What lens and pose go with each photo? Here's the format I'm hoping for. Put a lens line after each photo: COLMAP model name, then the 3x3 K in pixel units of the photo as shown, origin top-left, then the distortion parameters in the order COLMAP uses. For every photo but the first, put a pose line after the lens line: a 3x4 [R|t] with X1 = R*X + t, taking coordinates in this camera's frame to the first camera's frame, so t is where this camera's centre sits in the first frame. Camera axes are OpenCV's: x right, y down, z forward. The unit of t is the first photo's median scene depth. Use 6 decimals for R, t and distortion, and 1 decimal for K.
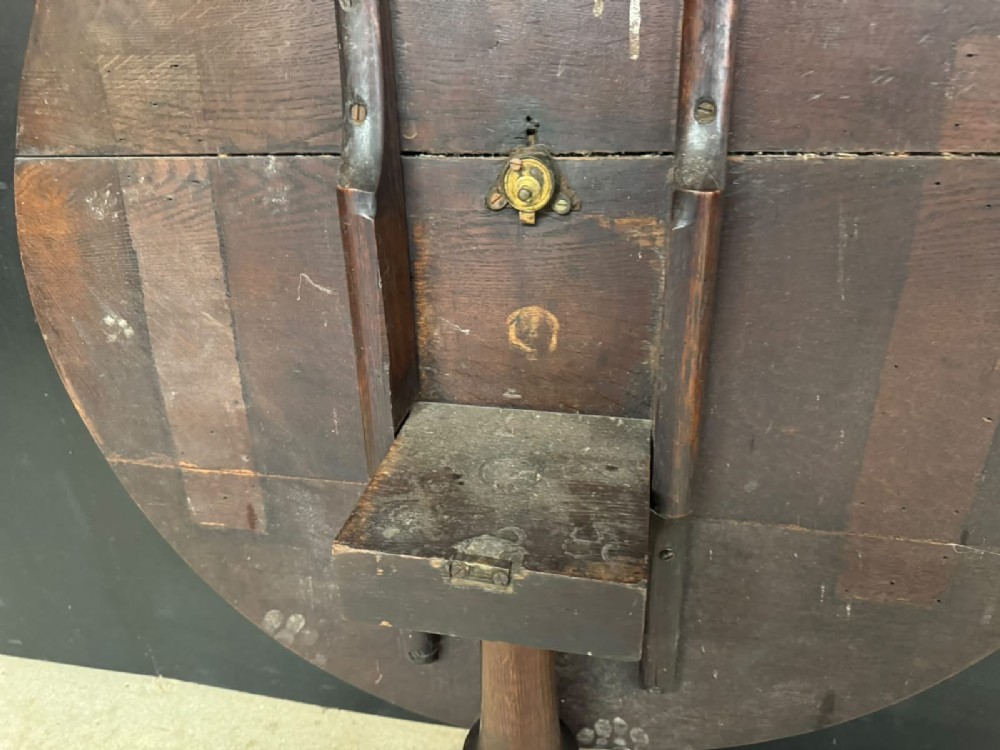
lens RADIAL K [[685.8, 0, 500.0], [0, 685.8, 375.0], [0, 0, 1]] dist [0.072432, -0.130045]
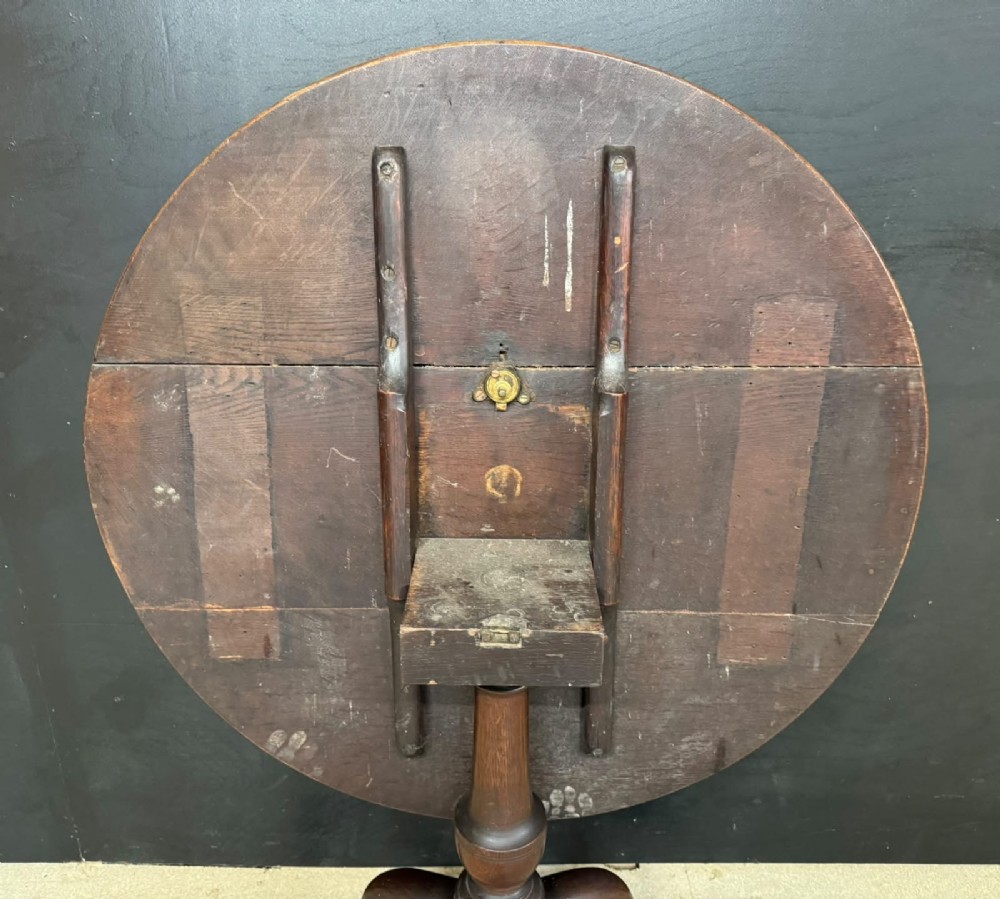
lens RADIAL K [[813.9, 0, 492.3], [0, 813.9, 450.0], [0, 0, 1]] dist [0.134416, -0.263770]
pose [[0.981243, -0.032817, 0.189963, -0.295472], [0.054188, 0.992627, -0.108422, 0.051437], [-0.185005, 0.116682, 0.975786, -0.660841]]
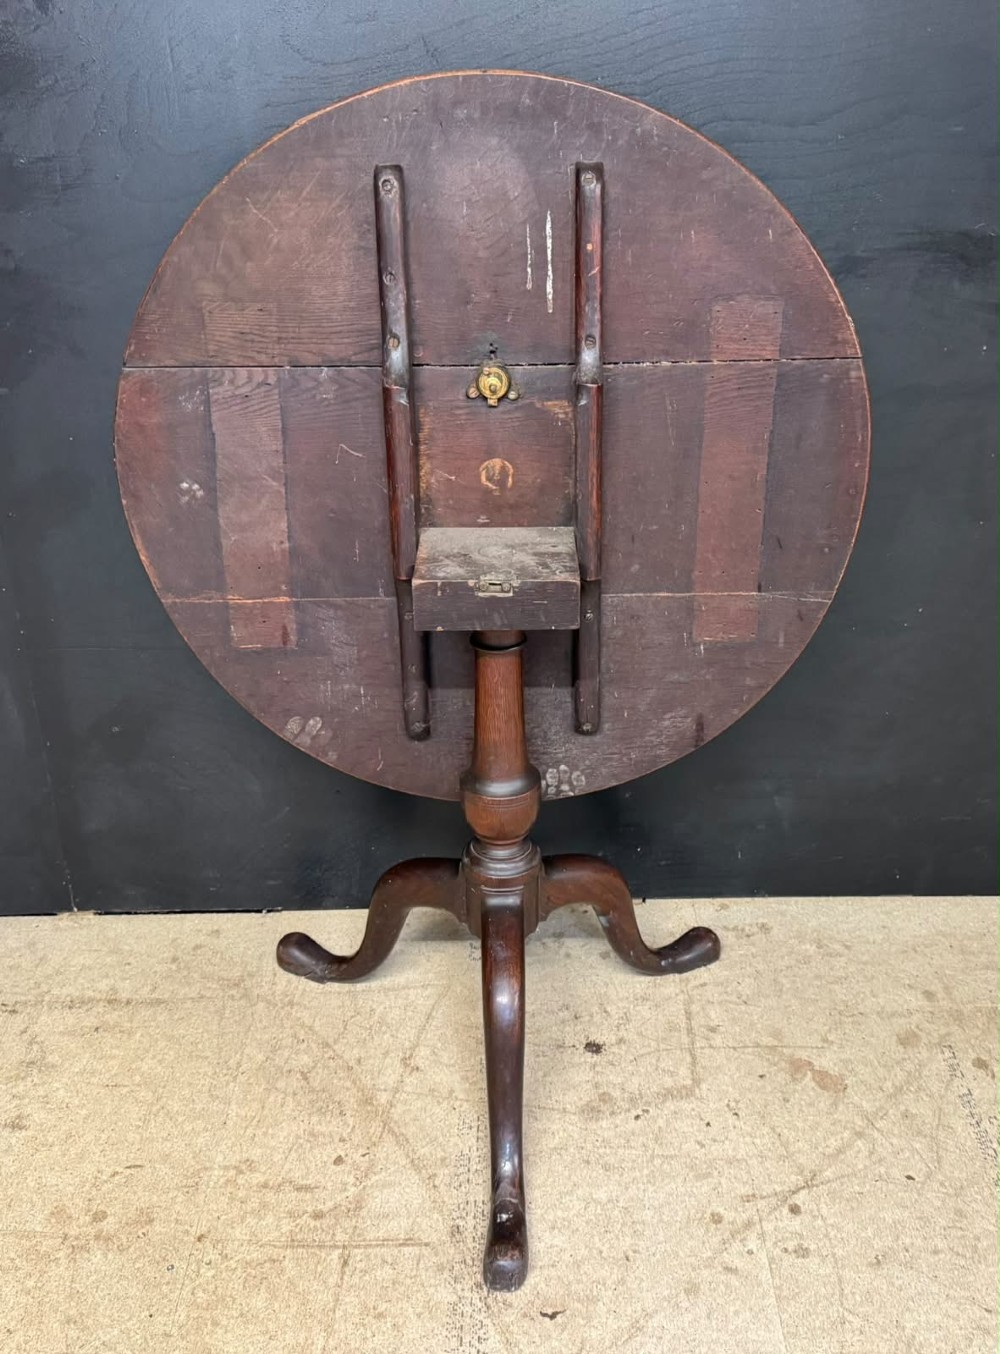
lens RADIAL K [[1225.1, 0, 522.9], [0, 1225.1, 678.9], [0, 0, 1]] dist [0.154650, -0.324059]
pose [[0.975819, -0.067811, 0.207797, -0.515183], [0.076041, 0.996595, -0.031870, 0.500885], [-0.204929, 0.046901, 0.977653, -1.768777]]
